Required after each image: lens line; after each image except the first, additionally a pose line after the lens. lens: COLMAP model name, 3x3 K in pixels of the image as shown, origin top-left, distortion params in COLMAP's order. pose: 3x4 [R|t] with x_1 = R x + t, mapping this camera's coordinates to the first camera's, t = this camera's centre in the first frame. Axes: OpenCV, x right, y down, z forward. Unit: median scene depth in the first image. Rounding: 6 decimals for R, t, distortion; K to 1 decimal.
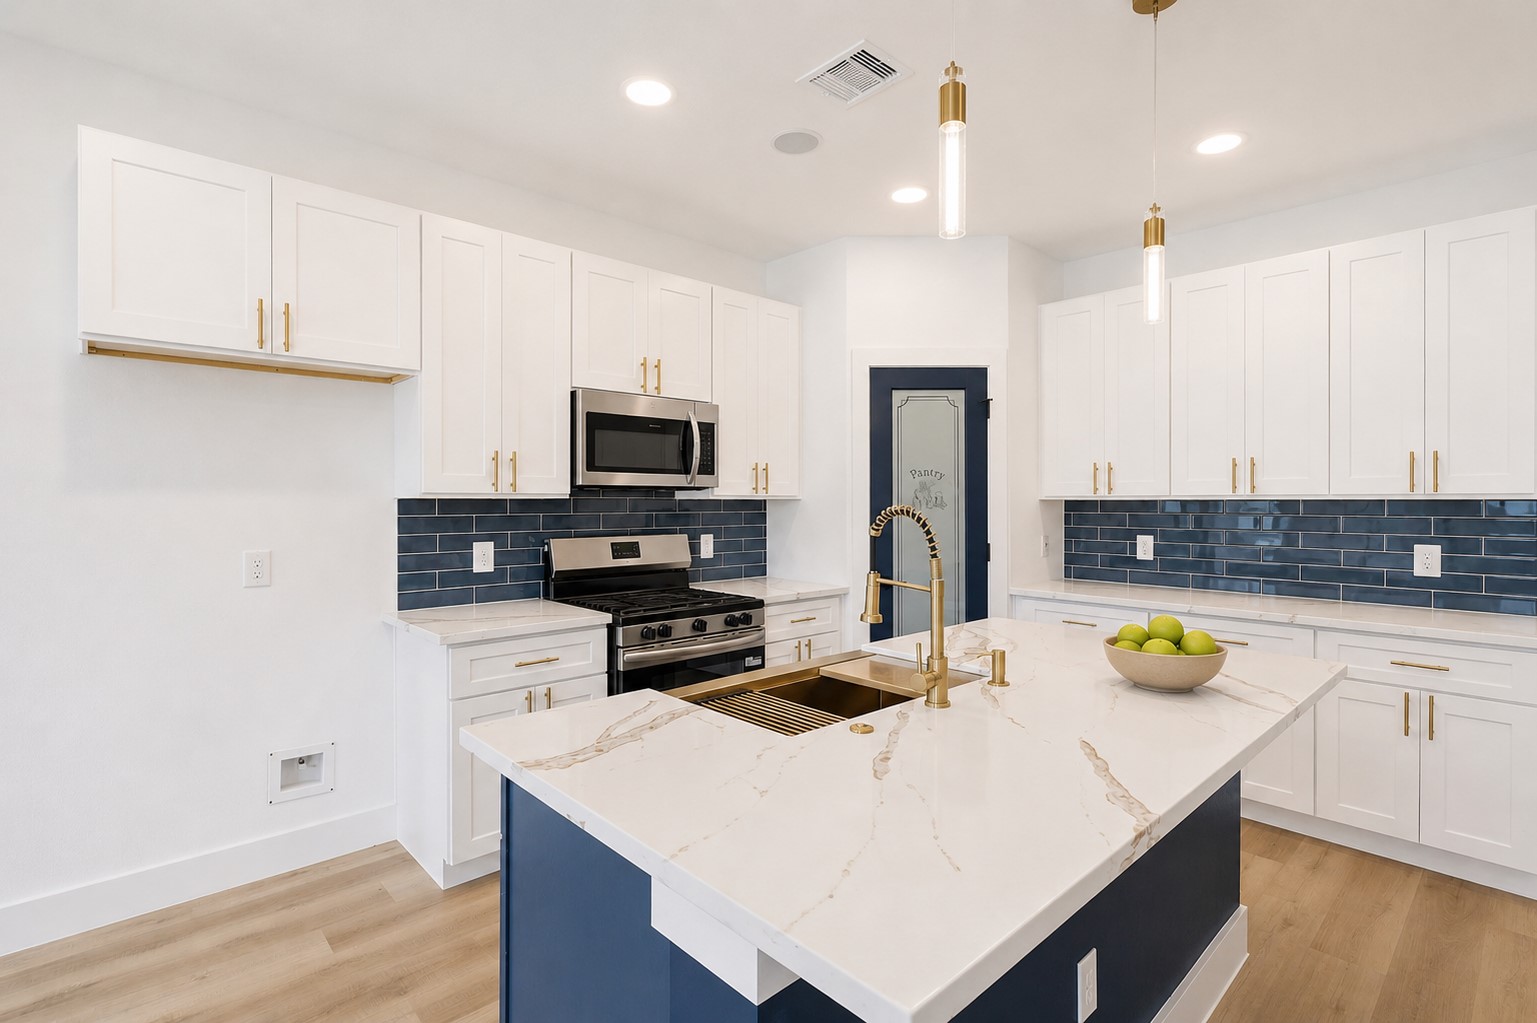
lens RADIAL K [[722.3, 0, 772.9], [0, 722.3, 500.8], [0, 0, 1]] dist [-0.000344, 0.001066]
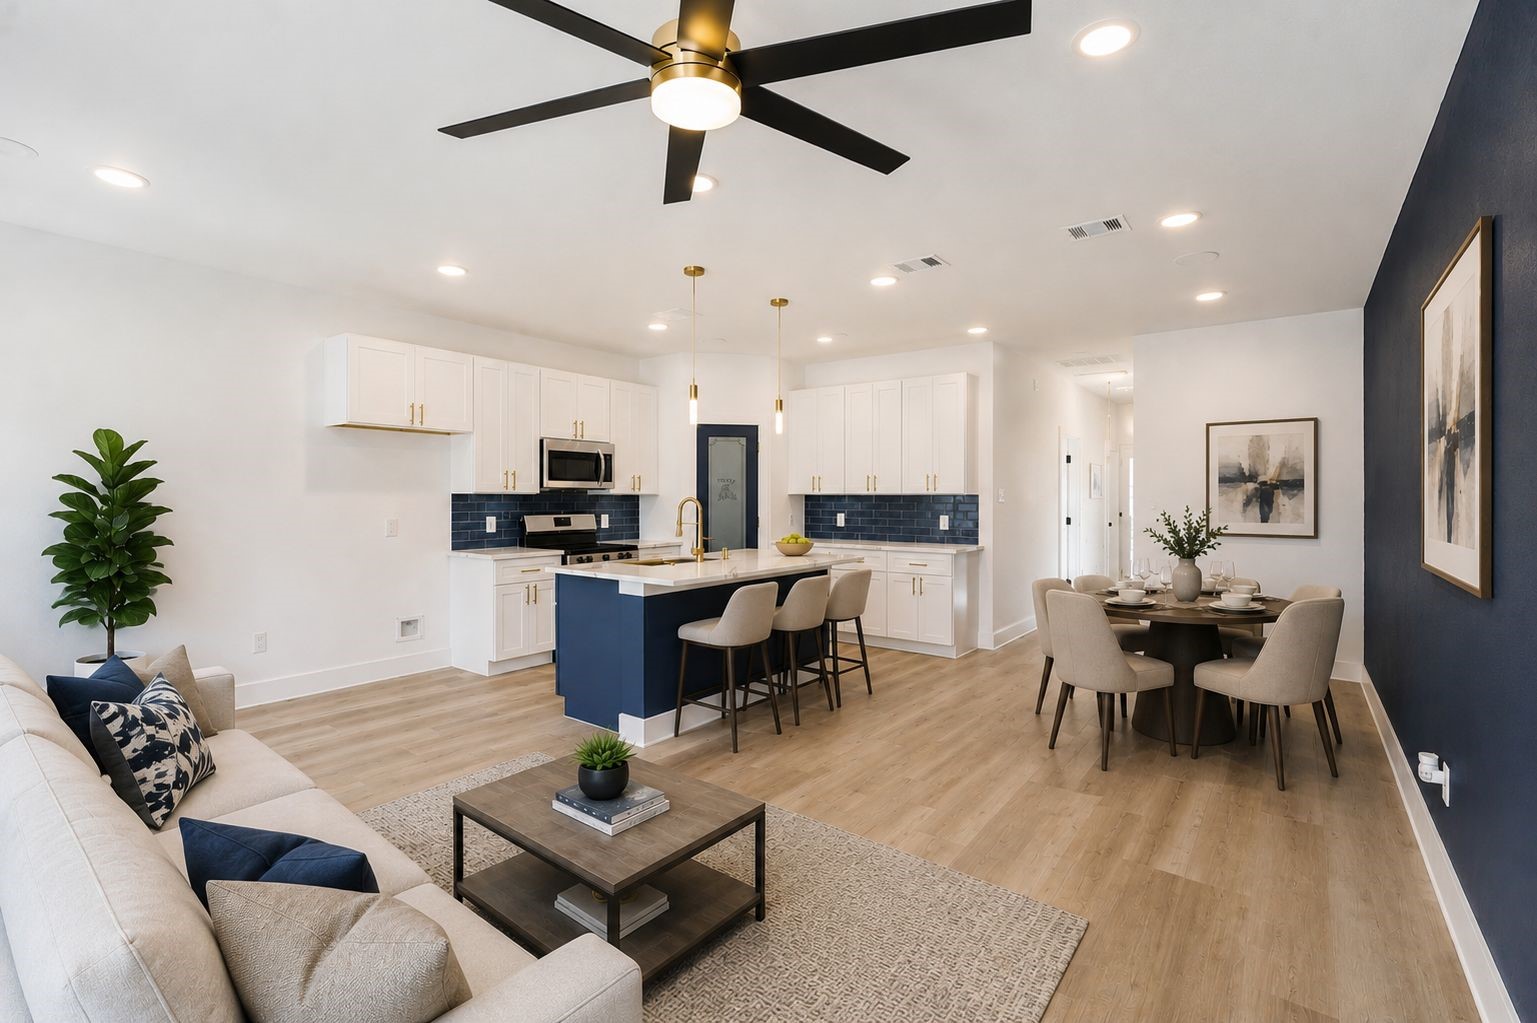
lens RADIAL K [[663.8, 0, 758.5], [0, 663.8, 487.0], [0, 0, 1]] dist [-0.003021, -0.000049]
pose [[0.984343, 0.003829, 0.176223, -0.009805], [-0.001583, 0.999916, -0.012882, 0.000208], [-0.176258, 0.012401, 0.984266, -0.787128]]
